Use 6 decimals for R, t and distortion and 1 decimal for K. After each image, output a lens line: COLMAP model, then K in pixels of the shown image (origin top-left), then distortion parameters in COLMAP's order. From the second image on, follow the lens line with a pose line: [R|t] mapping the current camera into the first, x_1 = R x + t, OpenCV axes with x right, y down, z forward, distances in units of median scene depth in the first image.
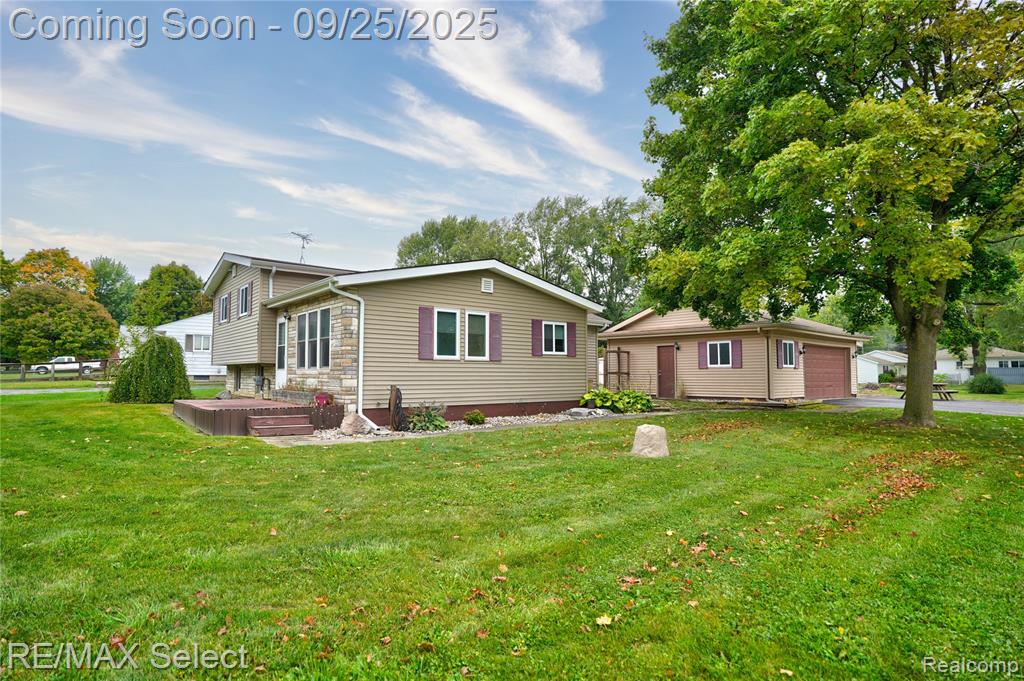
lens RADIAL K [[535.2, 0, 512.0], [0, 535.2, 340.5], [0, 0, 1]] dist [-0.056751, 0.034657]
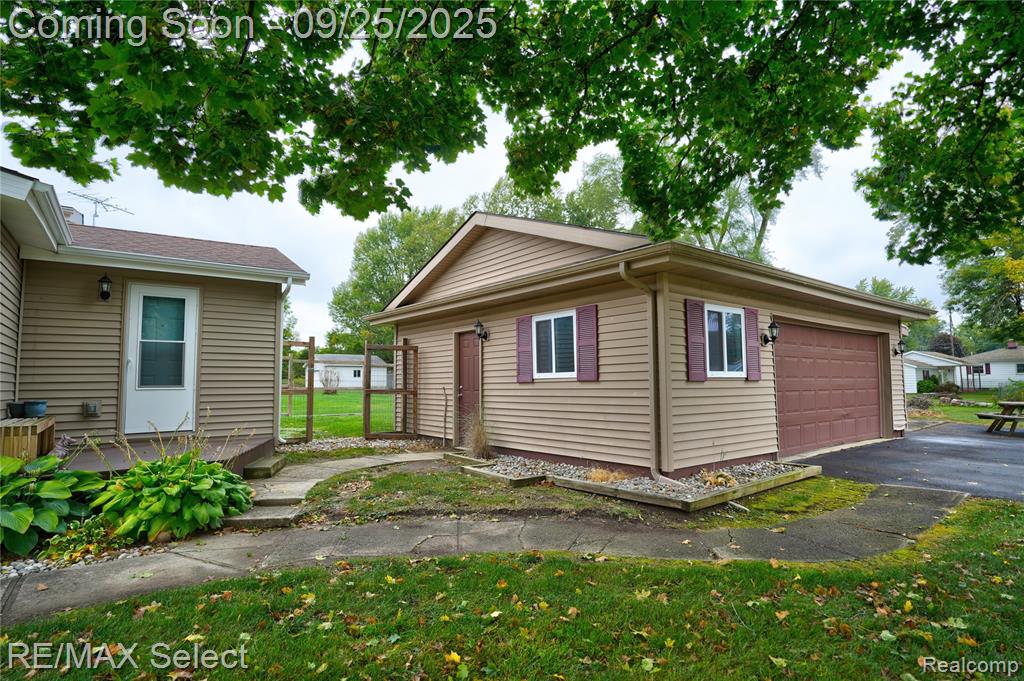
lens RADIAL K [[535.2, 0, 512.0], [0, 535.2, 340.5], [0, 0, 1]] dist [-0.056751, 0.034657]
pose [[0.999149, -0.013623, -0.038939, 0.485862], [0.012968, 0.999771, -0.017023, 0.036472], [0.039162, 0.016504, 0.999097, 0.780255]]
